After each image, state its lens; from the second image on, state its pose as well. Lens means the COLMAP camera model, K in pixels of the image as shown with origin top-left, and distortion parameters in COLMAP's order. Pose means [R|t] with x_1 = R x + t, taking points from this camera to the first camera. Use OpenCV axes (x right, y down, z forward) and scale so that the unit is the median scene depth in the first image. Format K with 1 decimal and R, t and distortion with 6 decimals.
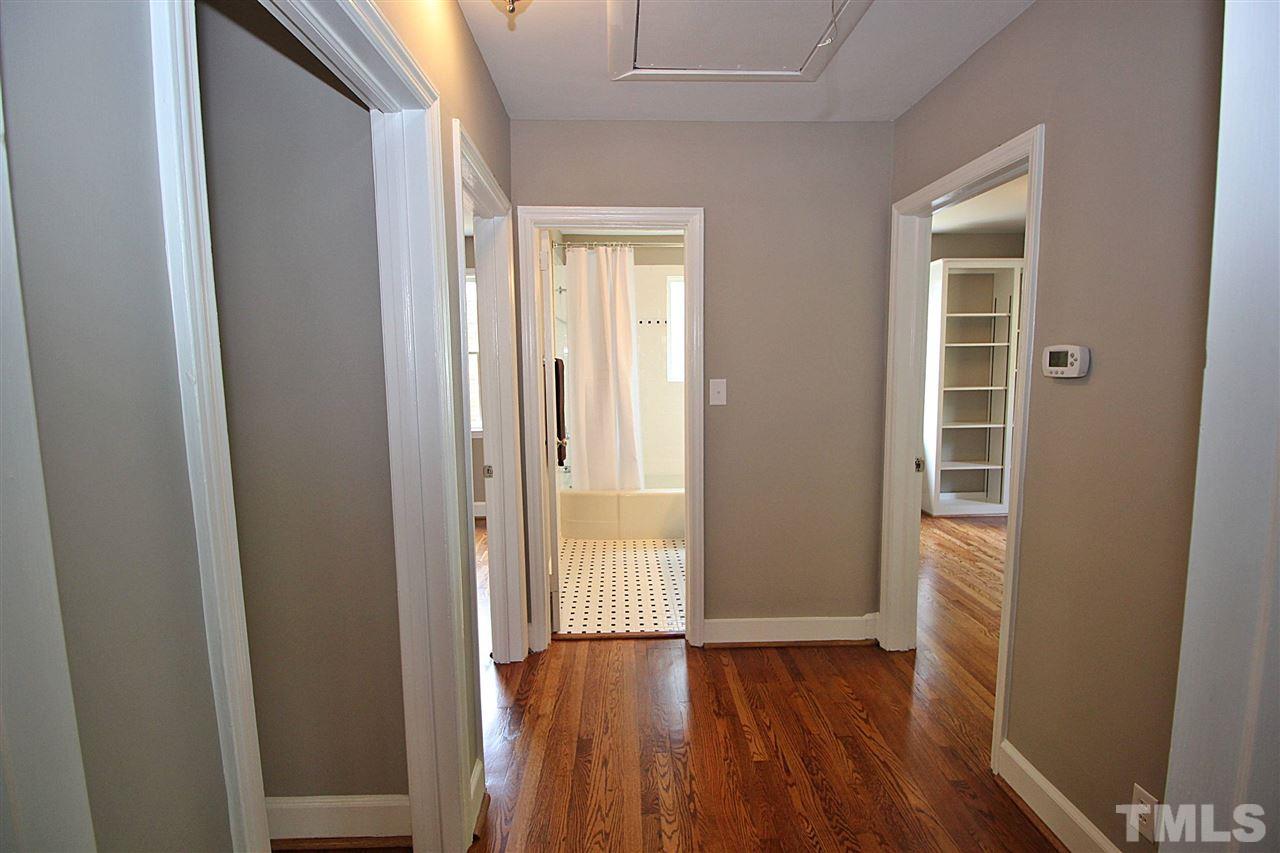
lens RADIAL K [[603.2, 0, 647.6], [0, 603.2, 415.4], [0, 0, 1]] dist [-0.006398, -0.000878]
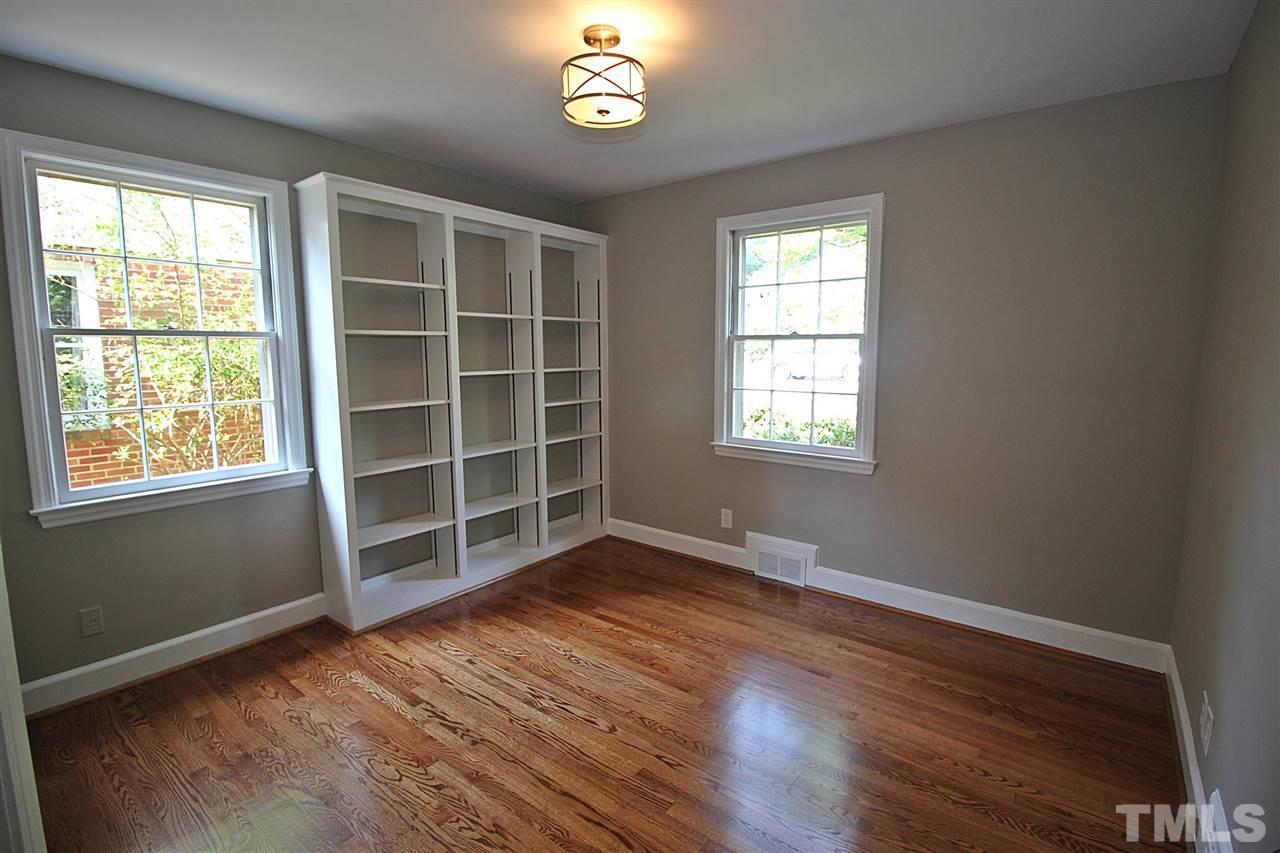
lens RADIAL K [[593.0, 0, 644.5], [0, 593.0, 419.2], [0, 0, 1]] dist [-0.001200, -0.010999]
pose [[0.649245, -0.083314, 0.756002, 0.249088], [0.072350, 0.996240, 0.047656, -0.041221], [-0.757130, 0.023756, 0.652832, 0.425616]]
